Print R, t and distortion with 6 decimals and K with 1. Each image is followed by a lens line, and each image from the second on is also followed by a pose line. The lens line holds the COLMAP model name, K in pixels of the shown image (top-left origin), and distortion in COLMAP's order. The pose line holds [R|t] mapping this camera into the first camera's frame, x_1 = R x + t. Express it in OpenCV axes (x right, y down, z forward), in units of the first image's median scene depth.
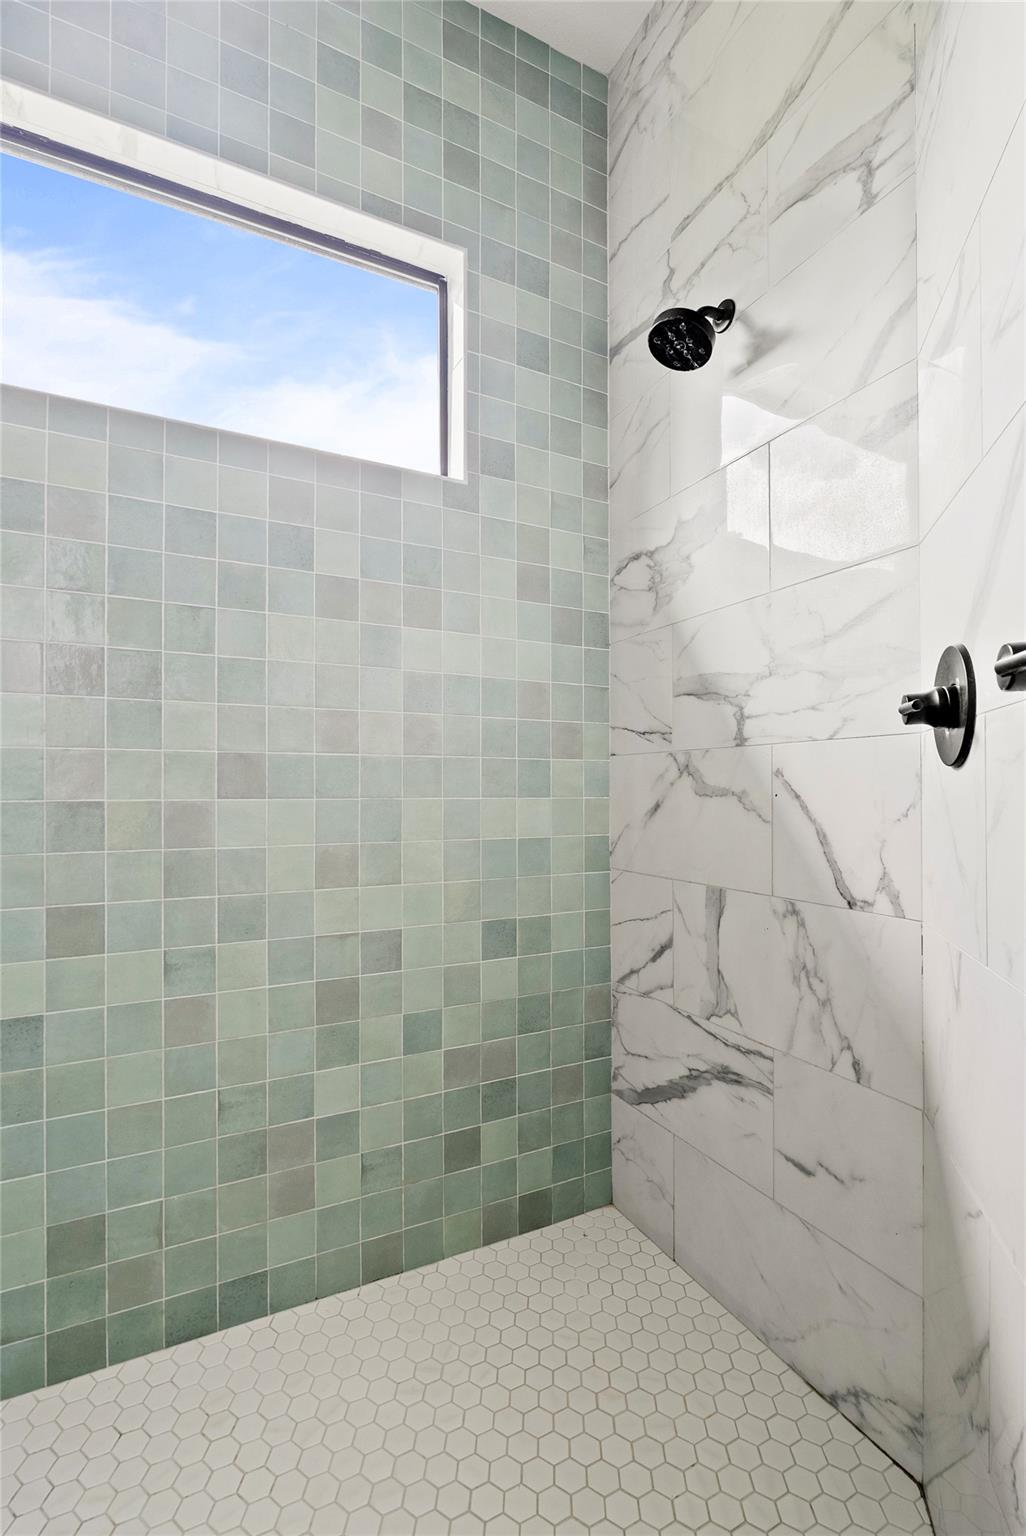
lens RADIAL K [[688.9, 0, 501.9], [0, 688.9, 782.5], [0, 0, 1]] dist [-0.008690, 0.002421]
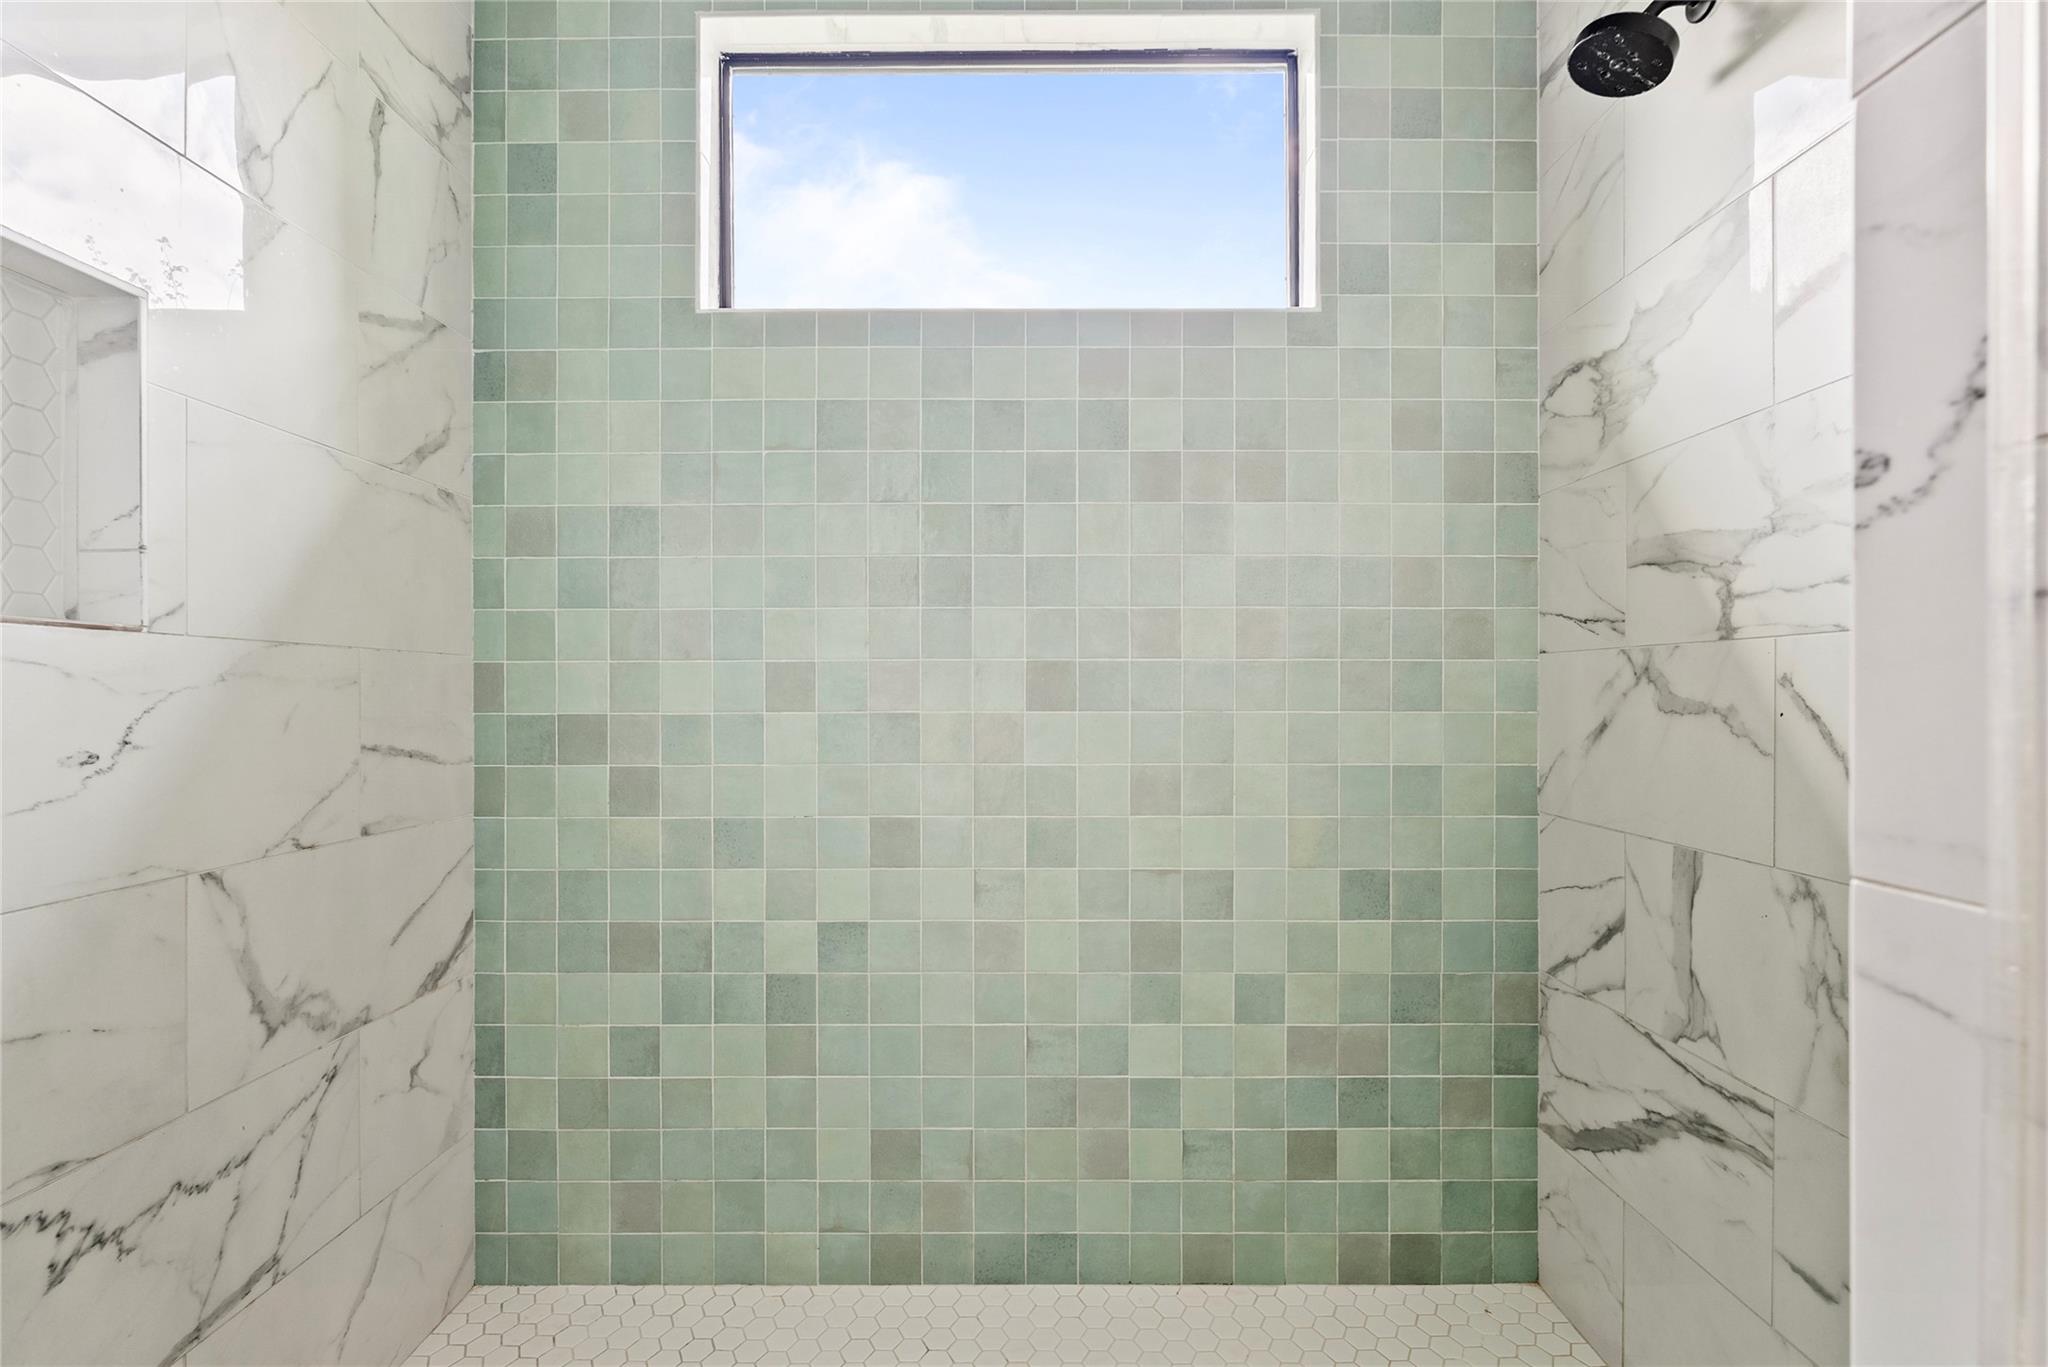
lens RADIAL K [[918.5, 0, 1039.7], [0, 918.5, 683.5], [0, 0, 1]] dist [-0.008690, 0.002421]
pose [[0.894918, -0.002516, -0.446224, 0.137798], [0.004217, 0.999987, 0.002819, -0.014637], [0.446212, -0.004404, 0.894917, -0.085877]]
